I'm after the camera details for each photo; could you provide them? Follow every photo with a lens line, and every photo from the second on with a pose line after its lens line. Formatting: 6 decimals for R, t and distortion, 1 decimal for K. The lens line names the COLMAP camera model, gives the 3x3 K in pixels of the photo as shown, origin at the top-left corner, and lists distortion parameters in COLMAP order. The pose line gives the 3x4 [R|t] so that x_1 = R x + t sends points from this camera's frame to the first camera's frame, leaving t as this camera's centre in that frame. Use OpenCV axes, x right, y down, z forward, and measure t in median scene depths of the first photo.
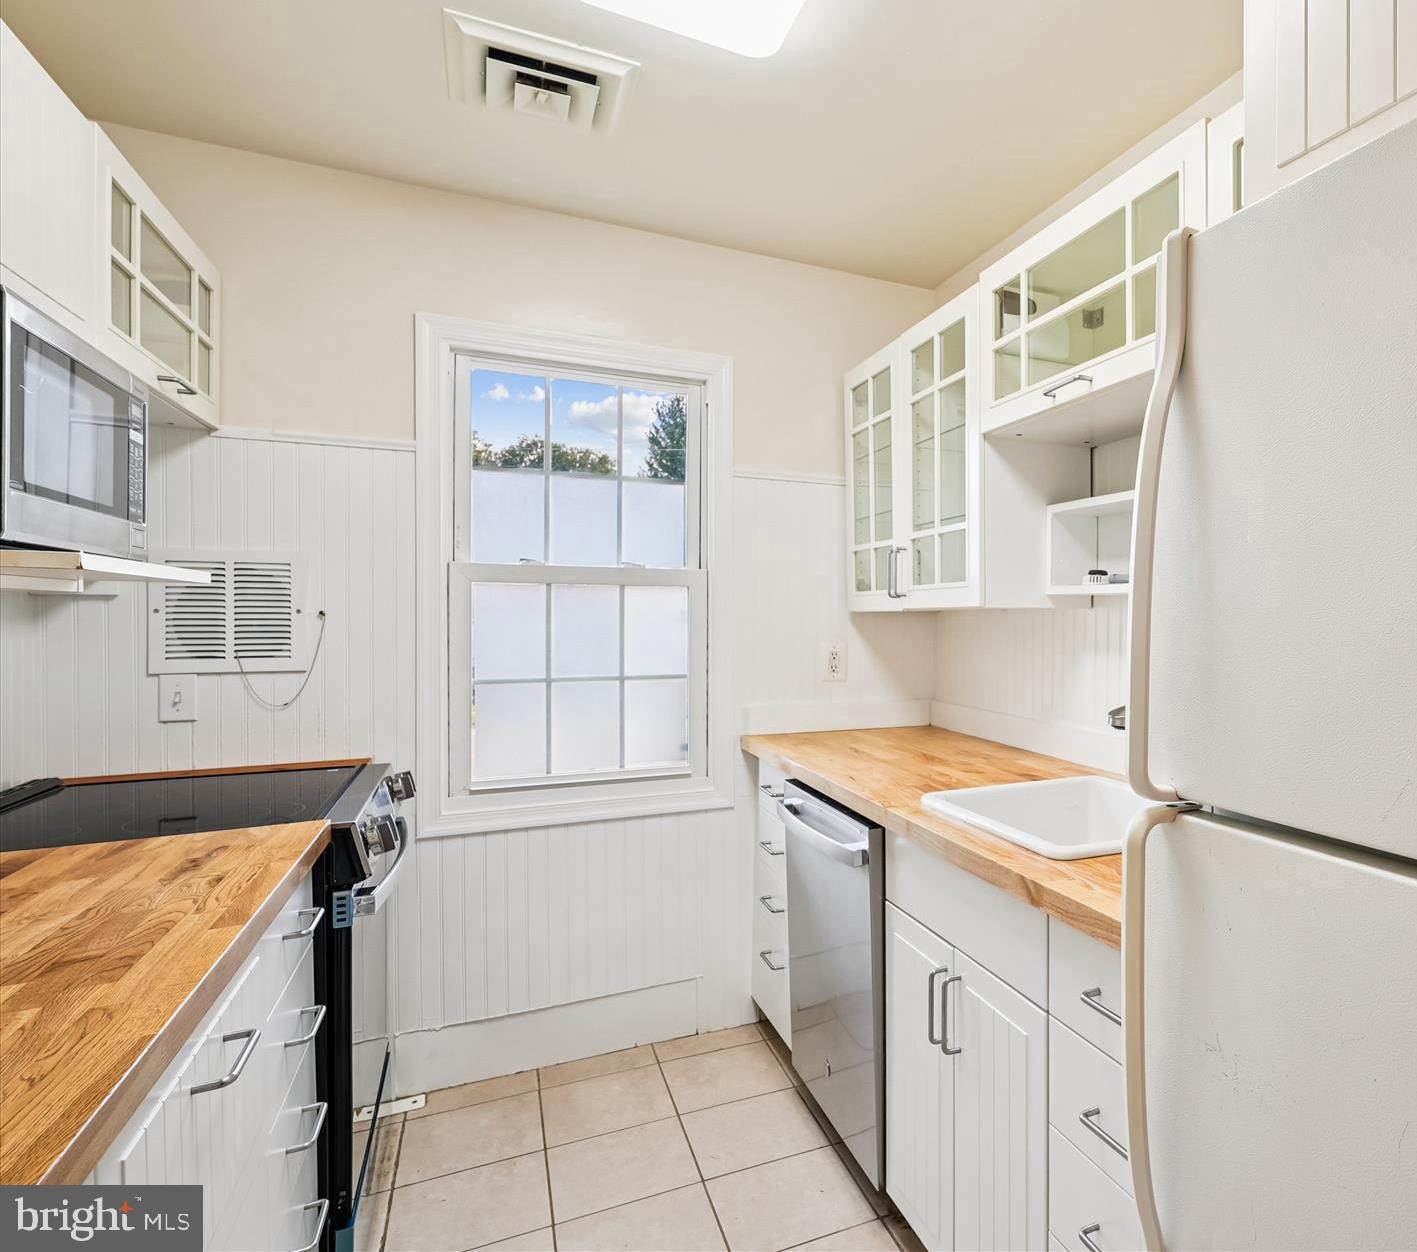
lens RADIAL K [[1128.8, 0, 708.9], [0, 1128.8, 638.1], [0, 0, 1]] dist [-0.006258, 0.008902]
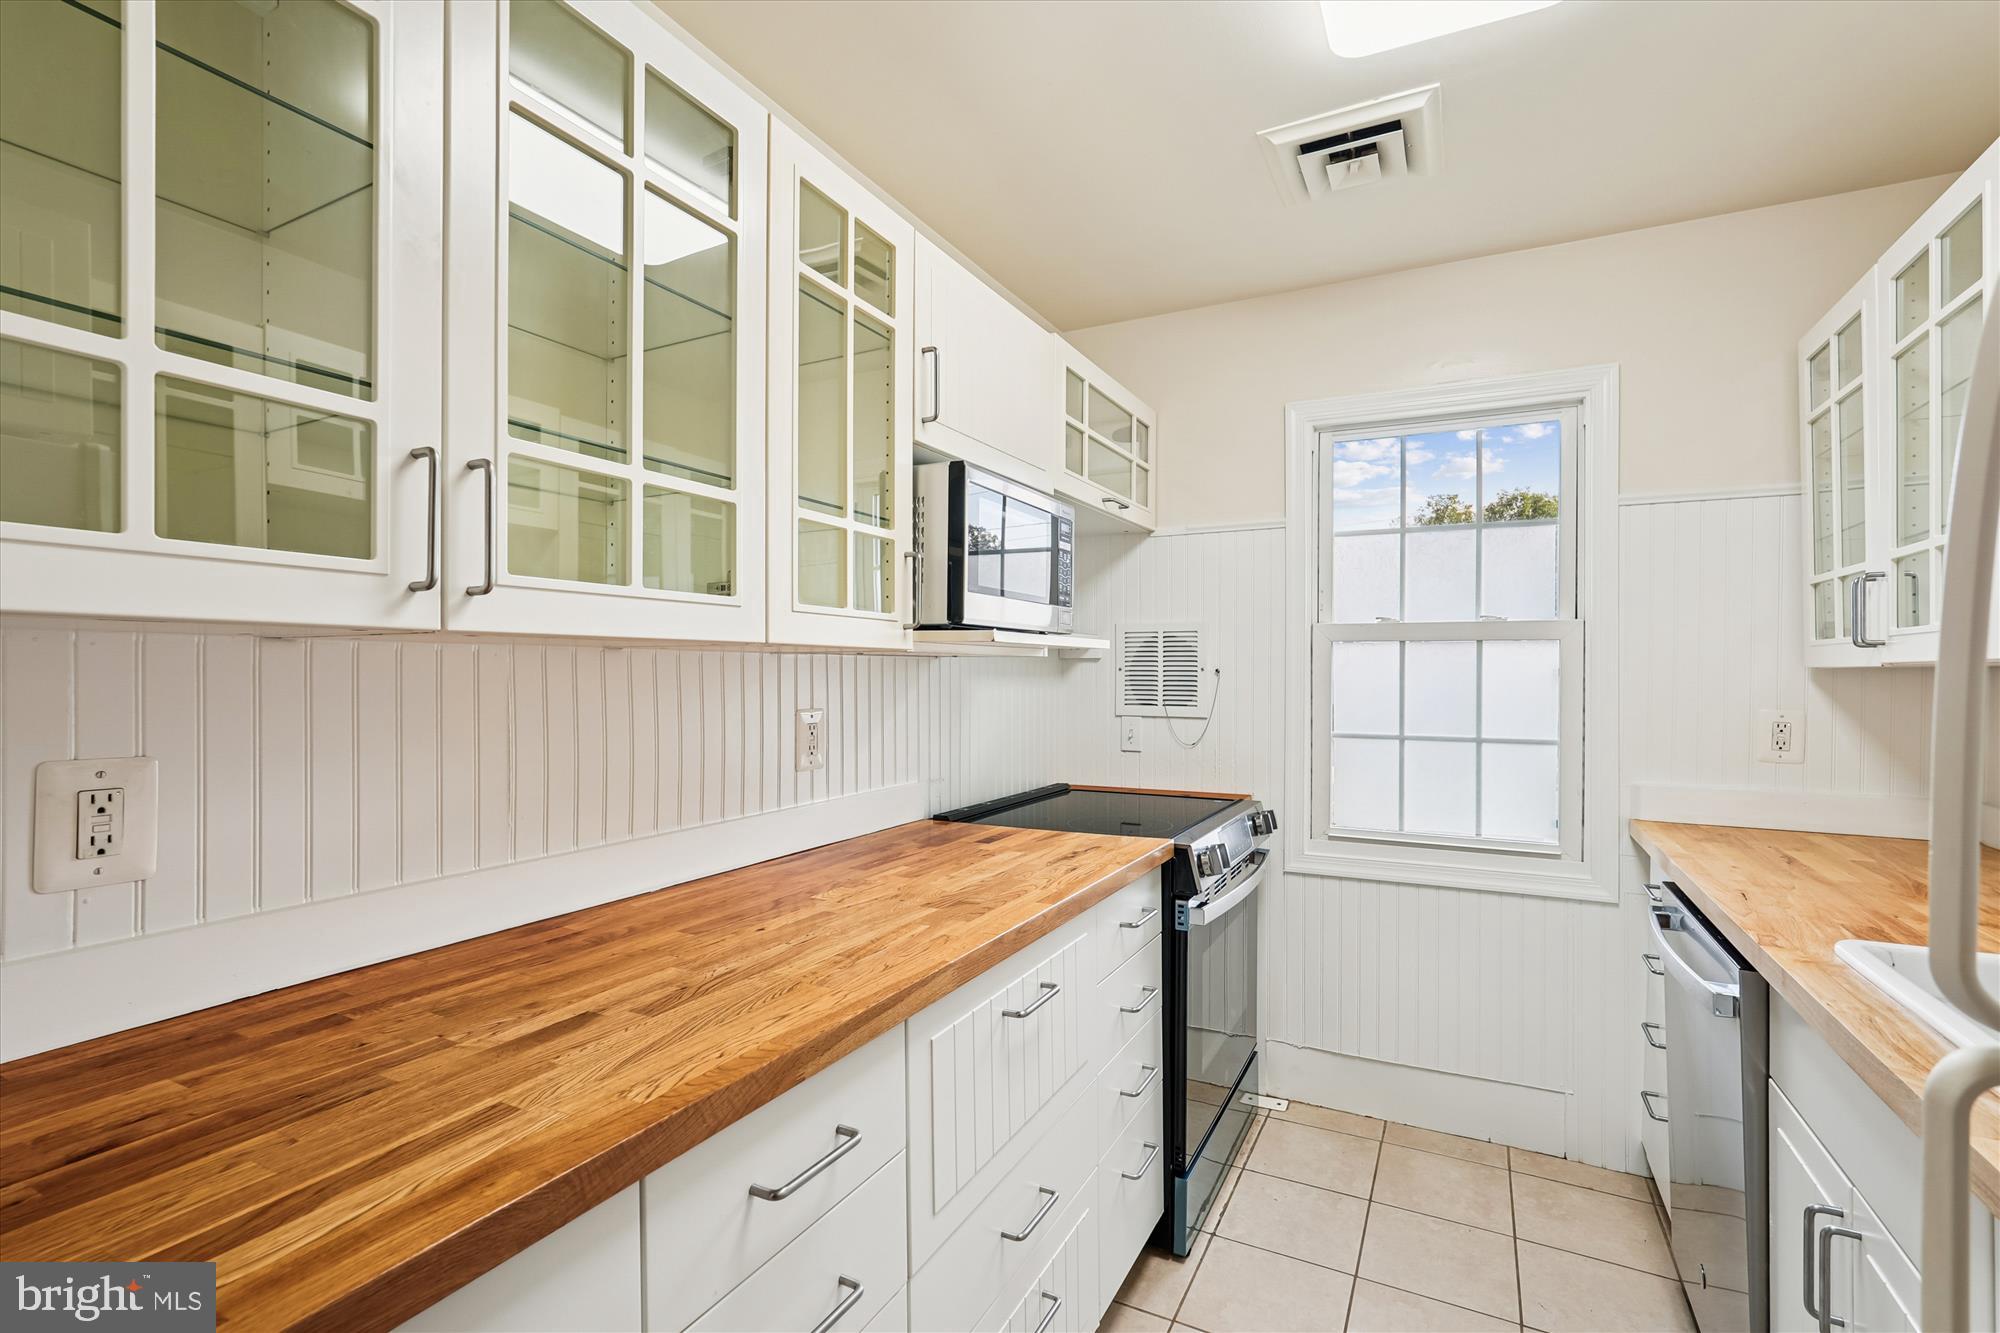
lens RADIAL K [[899.3, 0, 1005.9], [0, 899.3, 683.2], [0, 0, 1]] dist [-0.014903, 0.009294]
pose [[0.554601, 0.009840, -0.832058, 0.336333], [-0.017487, 0.999847, 0.000168, -0.005150], [0.831933, 0.014457, 0.554688, 0.275391]]
